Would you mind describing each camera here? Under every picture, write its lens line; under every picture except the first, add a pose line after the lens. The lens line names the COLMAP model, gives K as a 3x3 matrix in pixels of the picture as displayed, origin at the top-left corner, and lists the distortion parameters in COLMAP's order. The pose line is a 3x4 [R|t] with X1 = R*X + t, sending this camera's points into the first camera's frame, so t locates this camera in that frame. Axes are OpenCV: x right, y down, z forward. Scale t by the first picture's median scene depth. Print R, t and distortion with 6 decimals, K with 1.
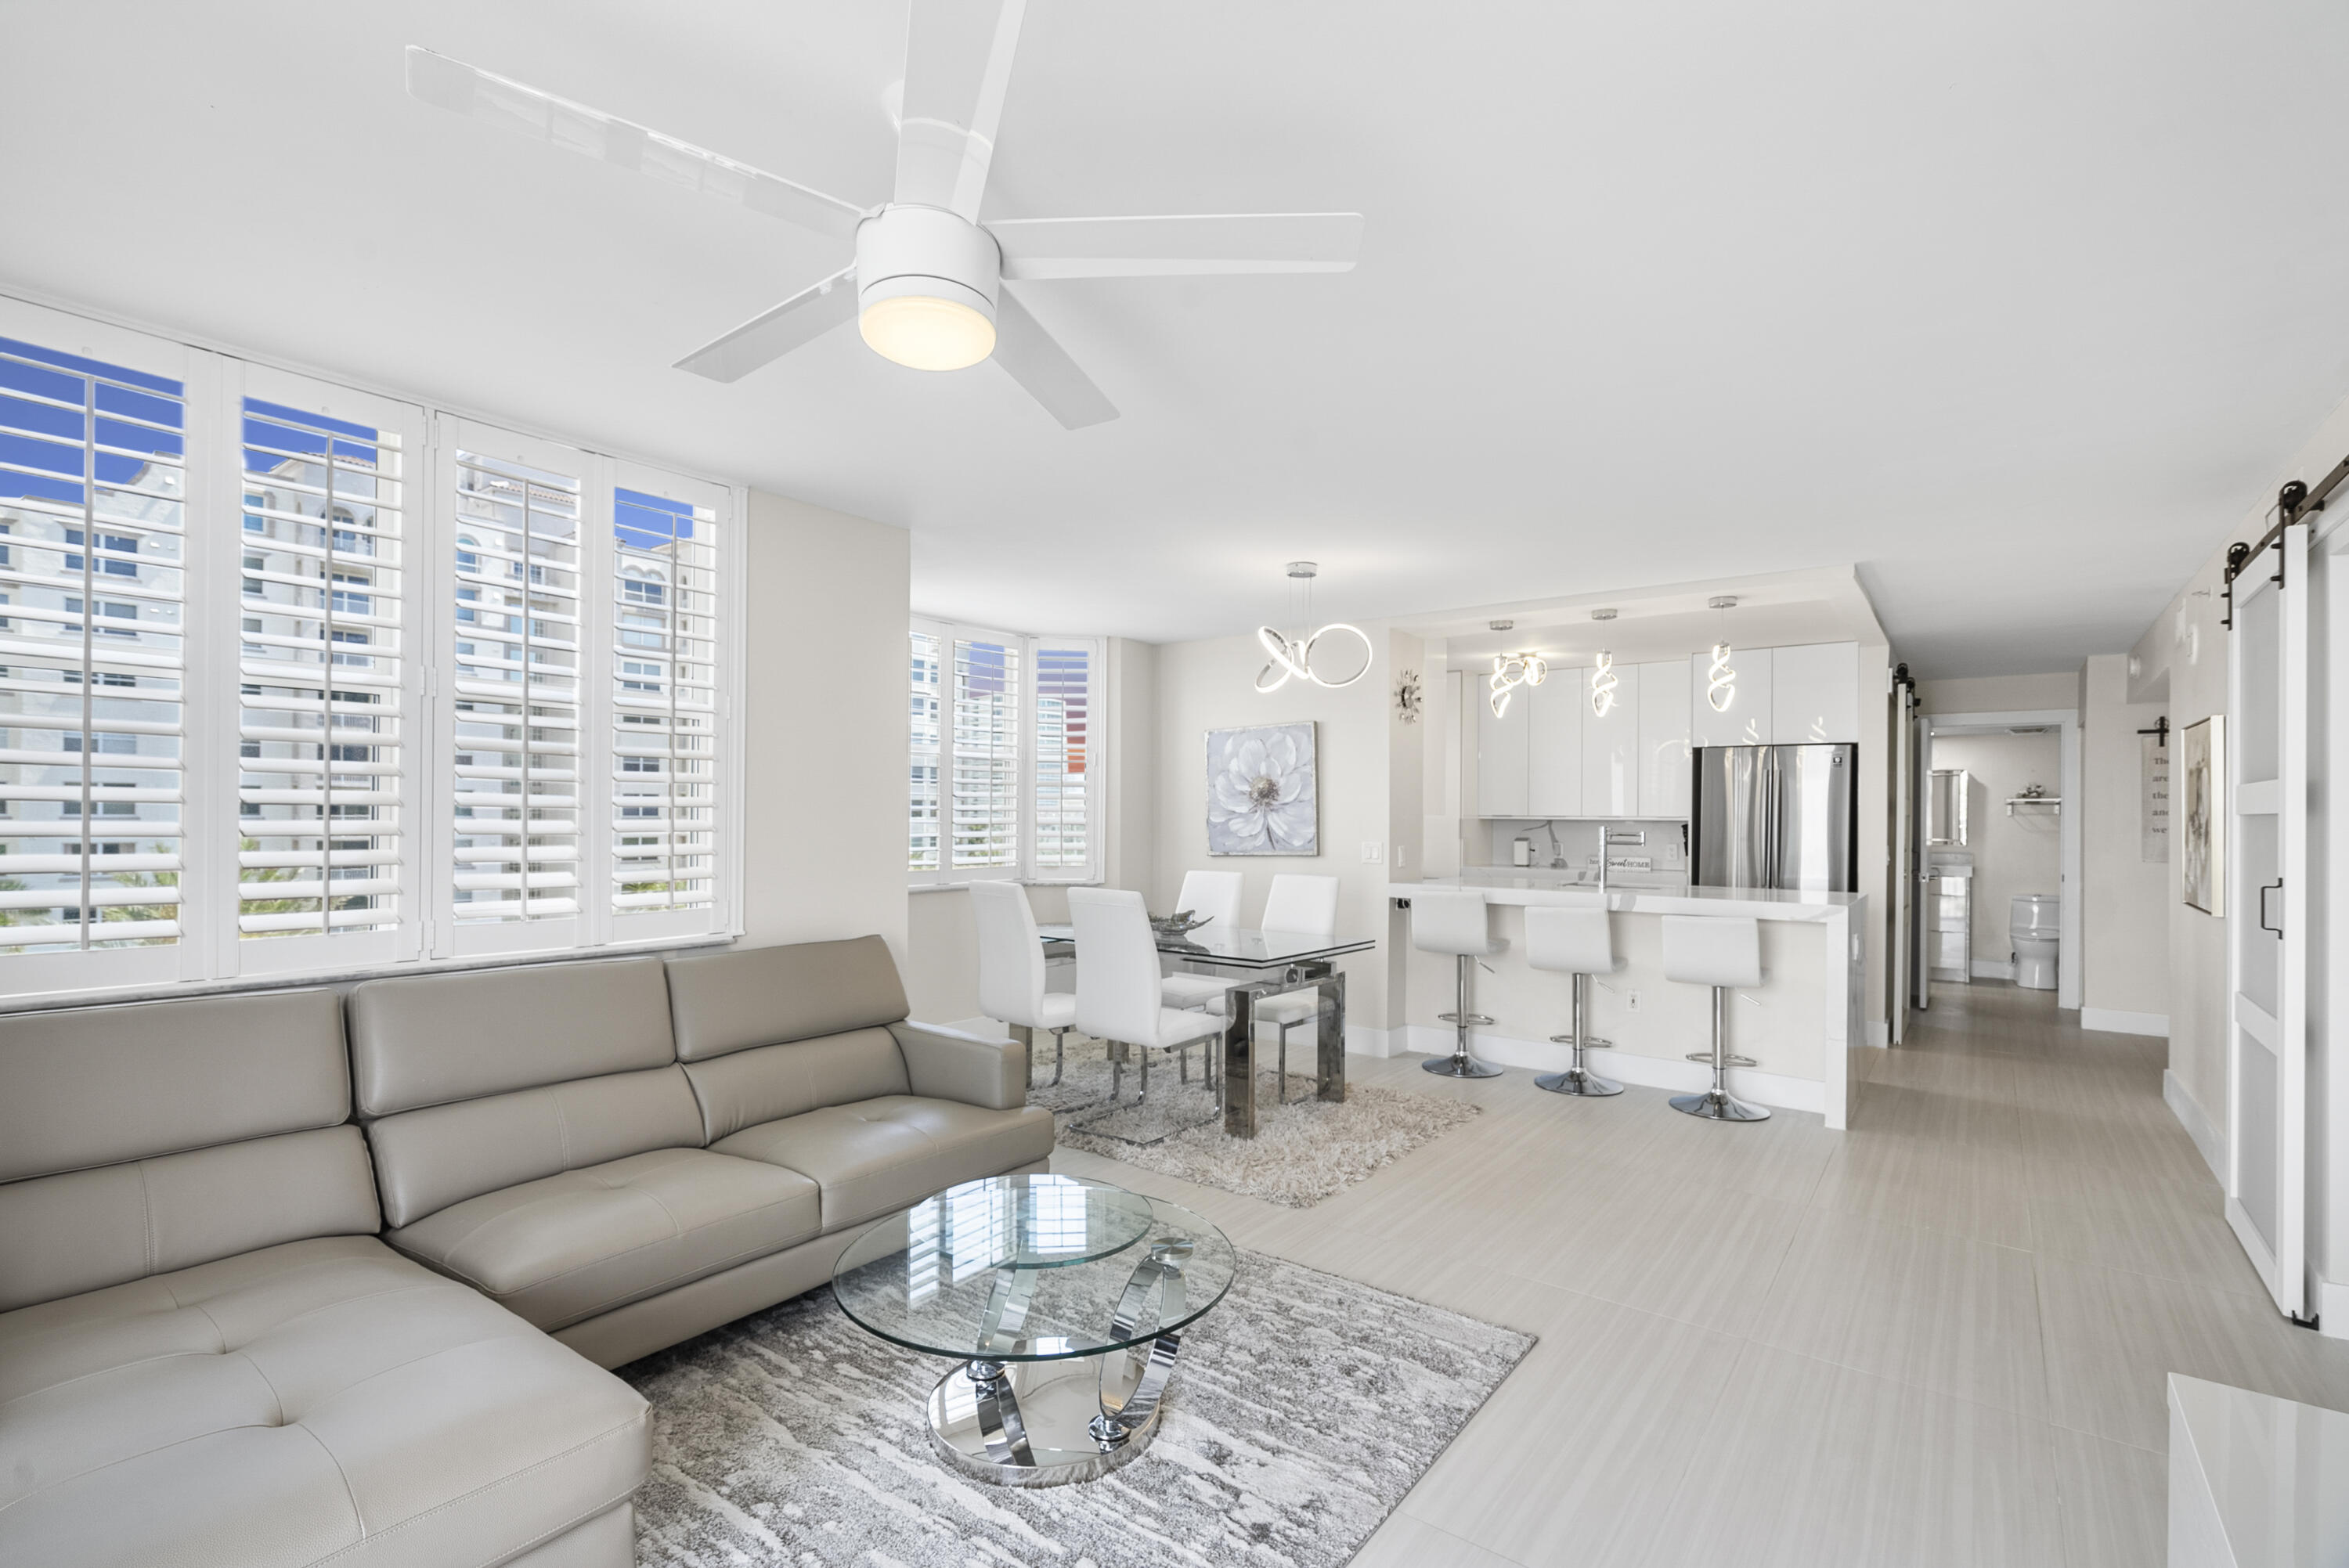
lens RADIAL K [[1084.3, 0, 1156.9], [0, 1084.3, 822.3], [0, 0, 1]] dist [-0.004690, 0.002309]
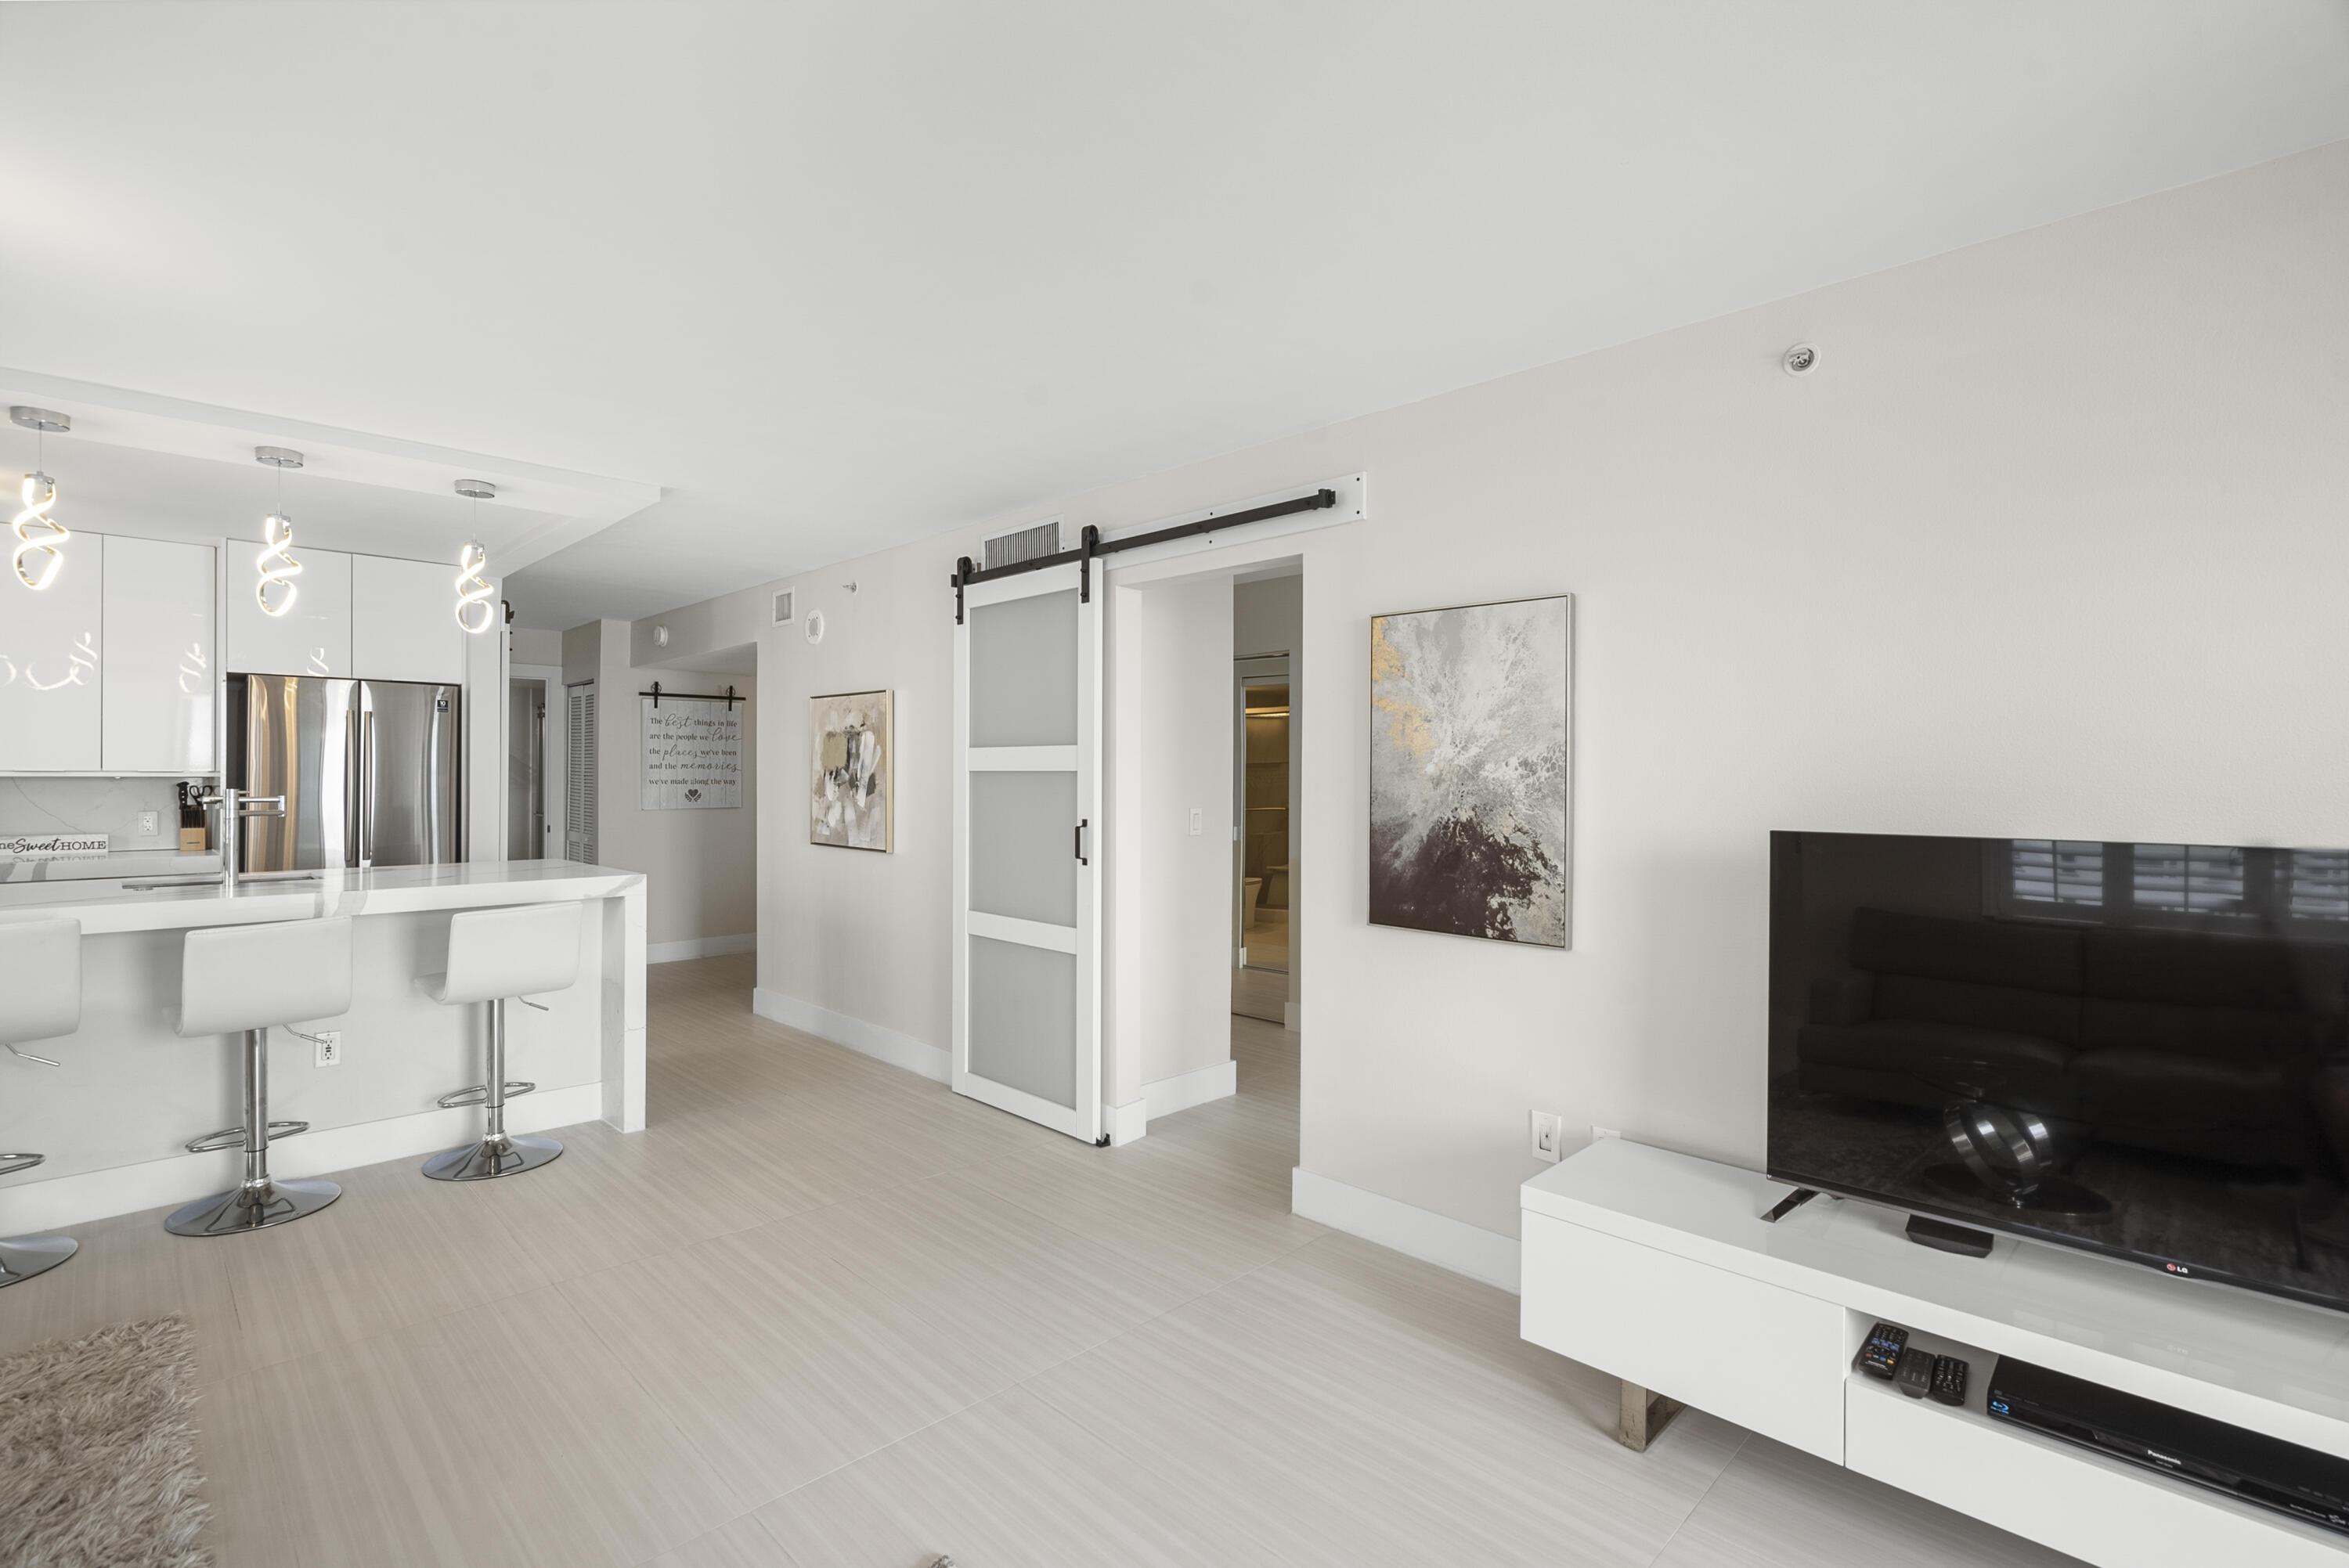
lens RADIAL K [[1084.3, 0, 1187.2], [0, 1084.3, 762.5], [0, 0, 1]] dist [-0.004690, 0.002309]
pose [[0.133738, 0.003381, 0.991011, -0.131392], [0.004664, 0.999981, -0.004041, -0.005994], [-0.991006, 0.005162, 0.133720, 0.327571]]
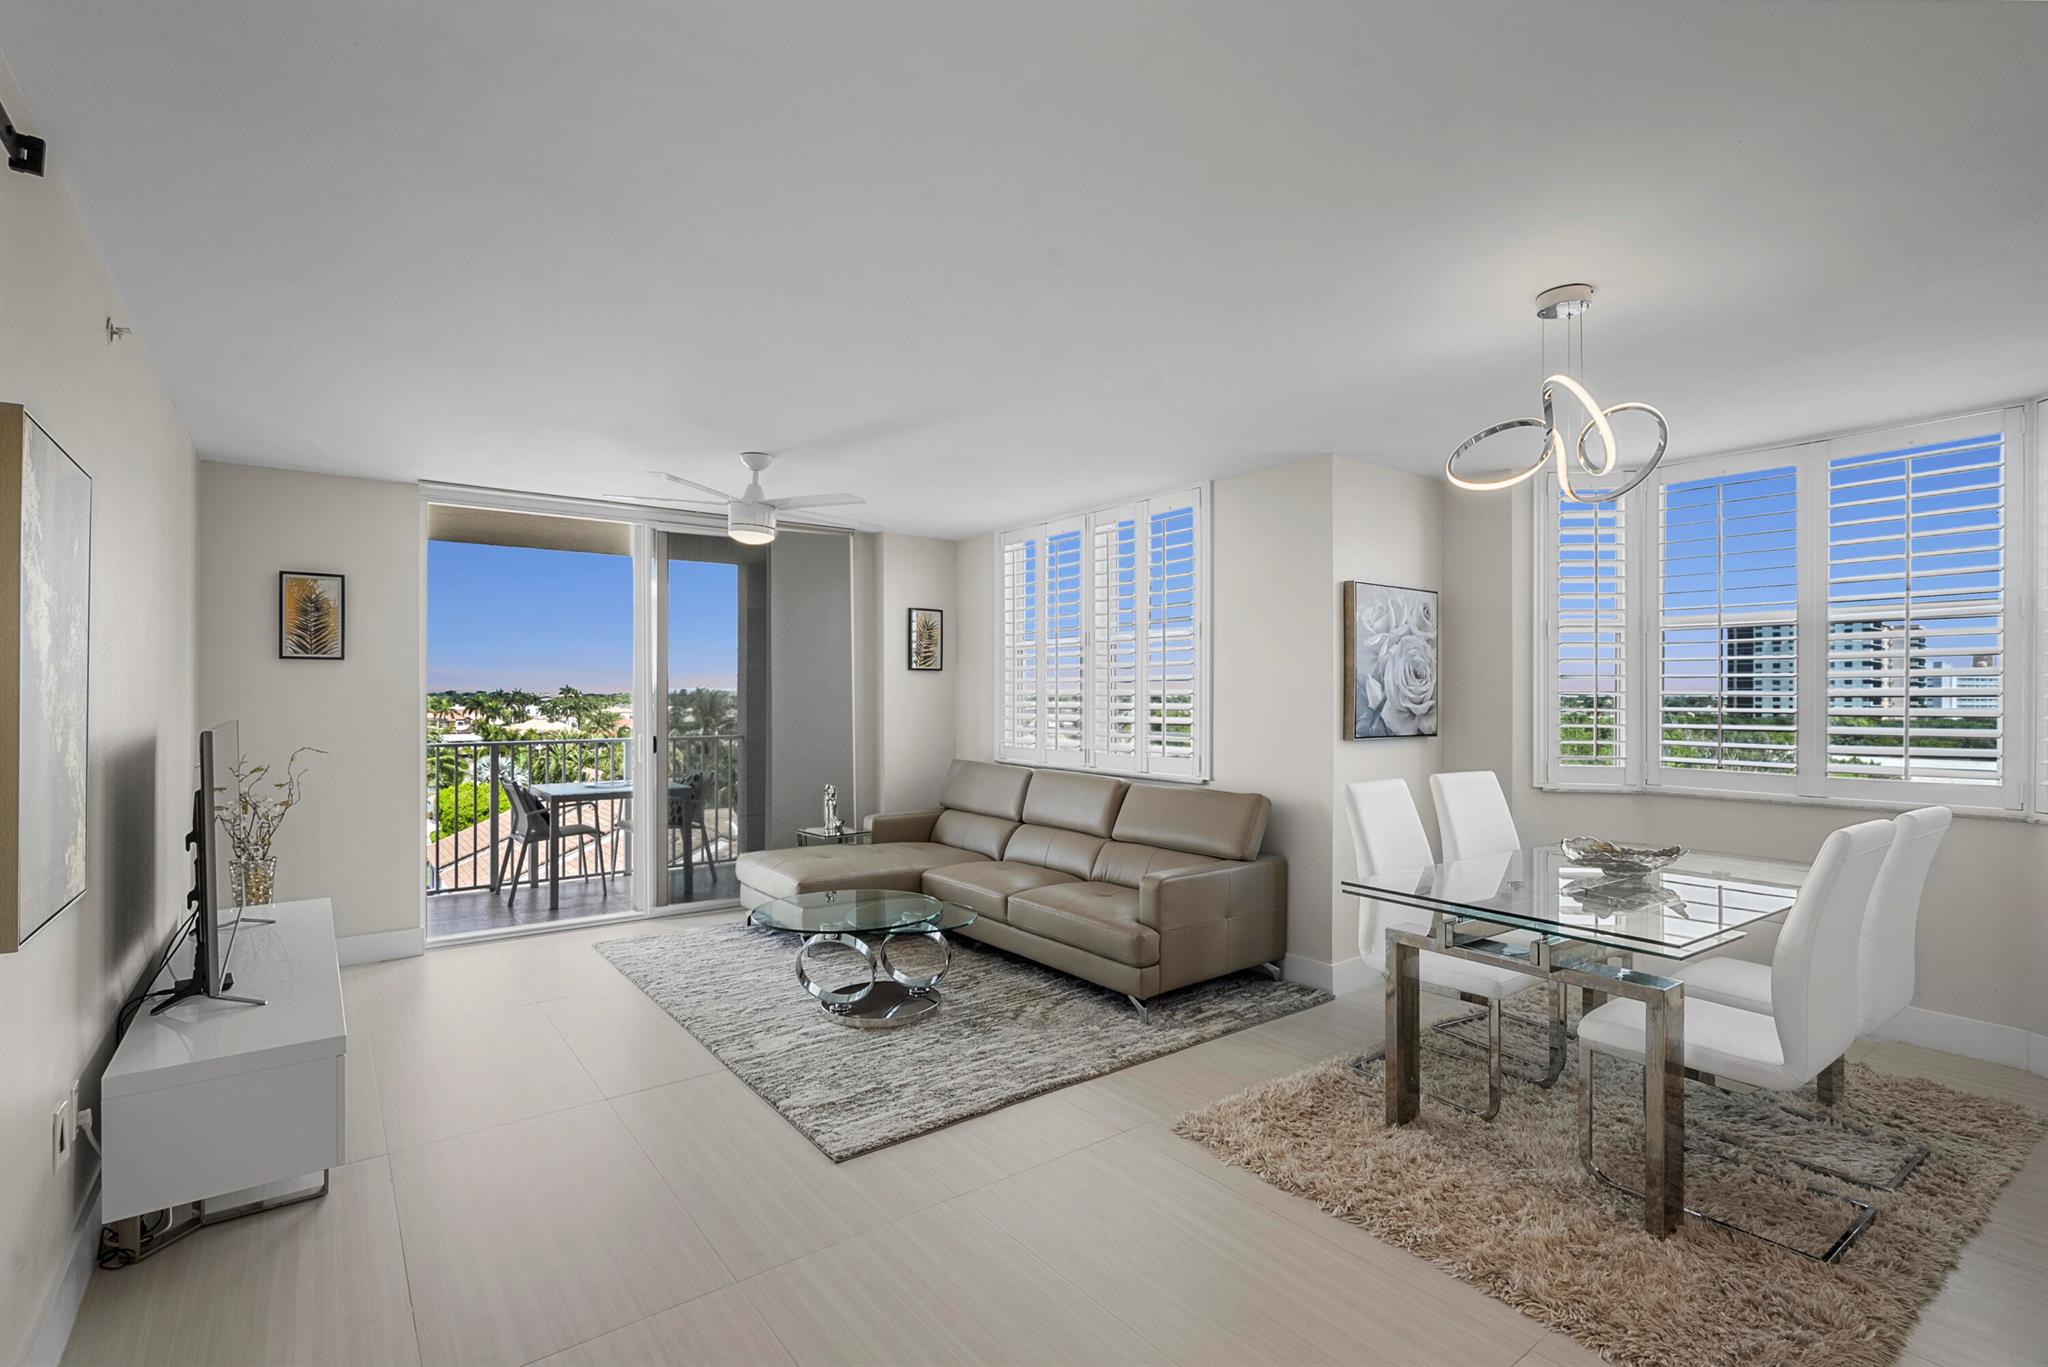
lens RADIAL K [[945.5, 0, 1019.0], [0, 945.5, 690.3], [0, 0, 1]] dist [-0.004690, 0.002309]
pose [[-0.270235, -0.014572, -0.962684, 0.546136], [-0.011746, 0.999861, -0.011838, -0.001066], [0.962723, 0.008109, -0.270369, 0.629496]]
